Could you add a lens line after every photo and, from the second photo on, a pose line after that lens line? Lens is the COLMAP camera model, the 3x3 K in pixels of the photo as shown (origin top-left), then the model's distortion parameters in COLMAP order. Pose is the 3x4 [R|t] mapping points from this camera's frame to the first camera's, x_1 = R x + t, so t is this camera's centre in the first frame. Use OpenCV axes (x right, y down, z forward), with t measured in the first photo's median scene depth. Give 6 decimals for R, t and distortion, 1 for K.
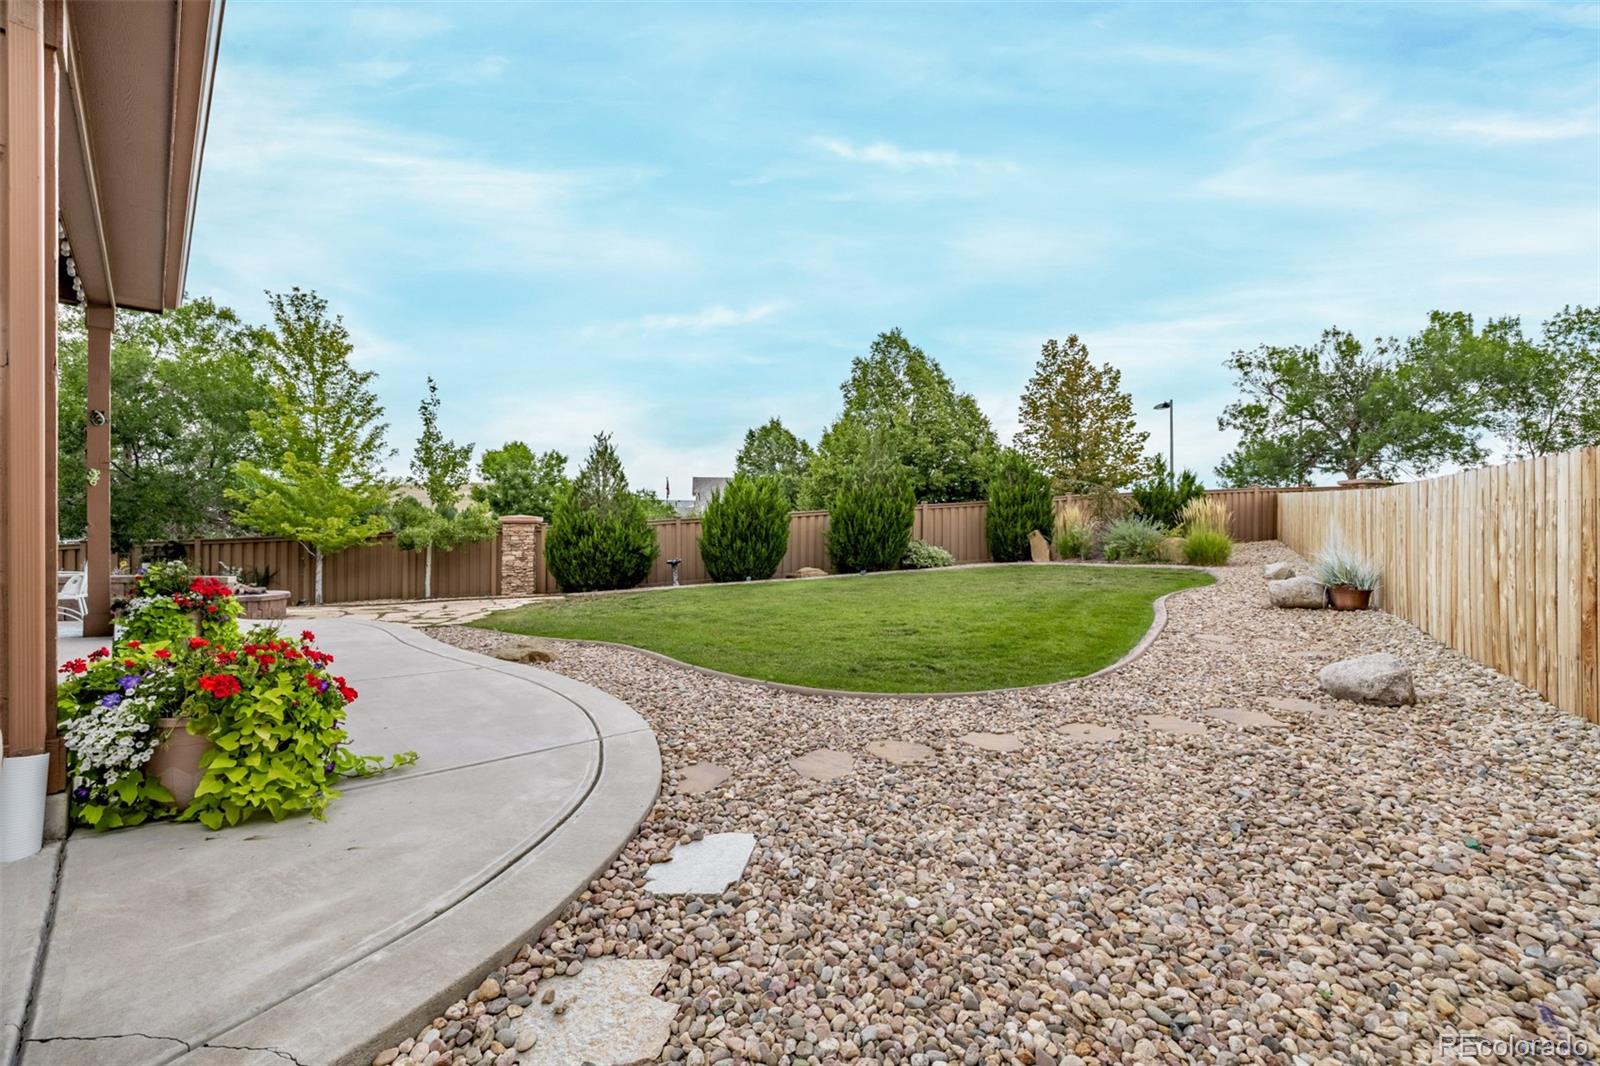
lens RADIAL K [[669.0, 0, 802.1], [0, 669.0, 529.7], [0, 0, 1]] dist [0.001455, 0.000202]
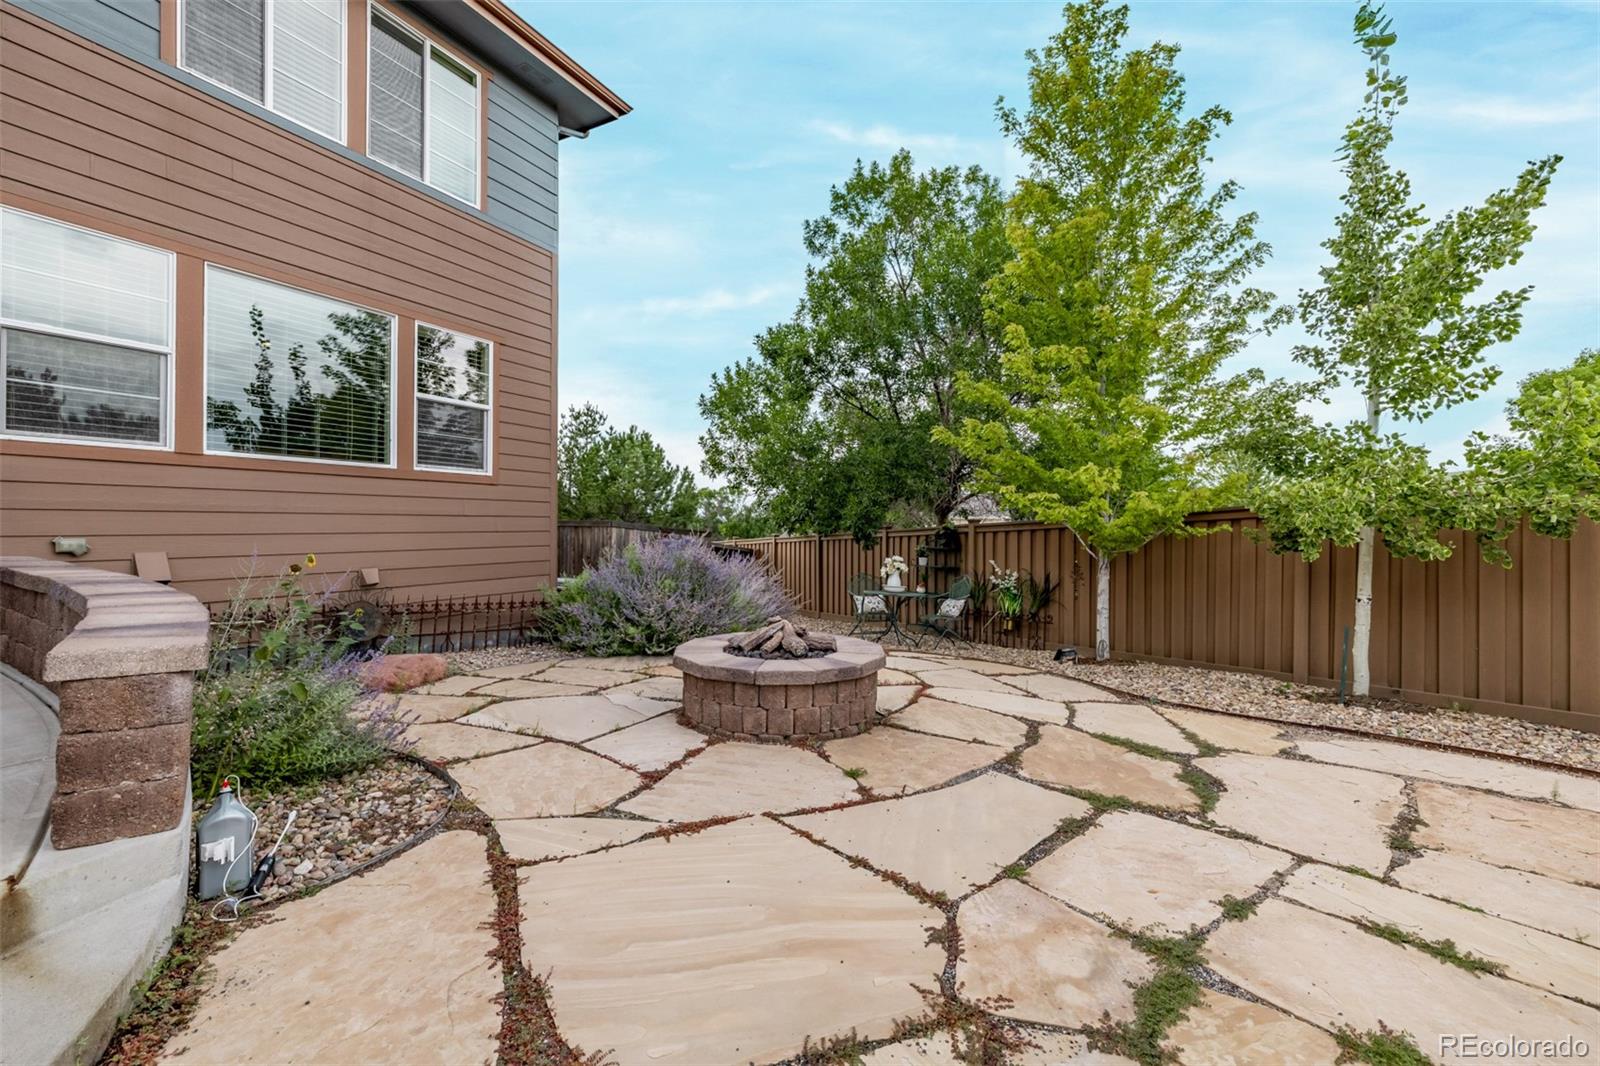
lens RADIAL K [[669.0, 0, 805.4], [0, 669.0, 529.0], [0, 0, 1]] dist [0.001455, 0.000202]
pose [[0.317095, 0.002228, -0.948391, -0.335551], [-0.002026, 0.999997, 0.001672, 0.018335], [0.948392, 0.001391, 0.317099, 0.640652]]
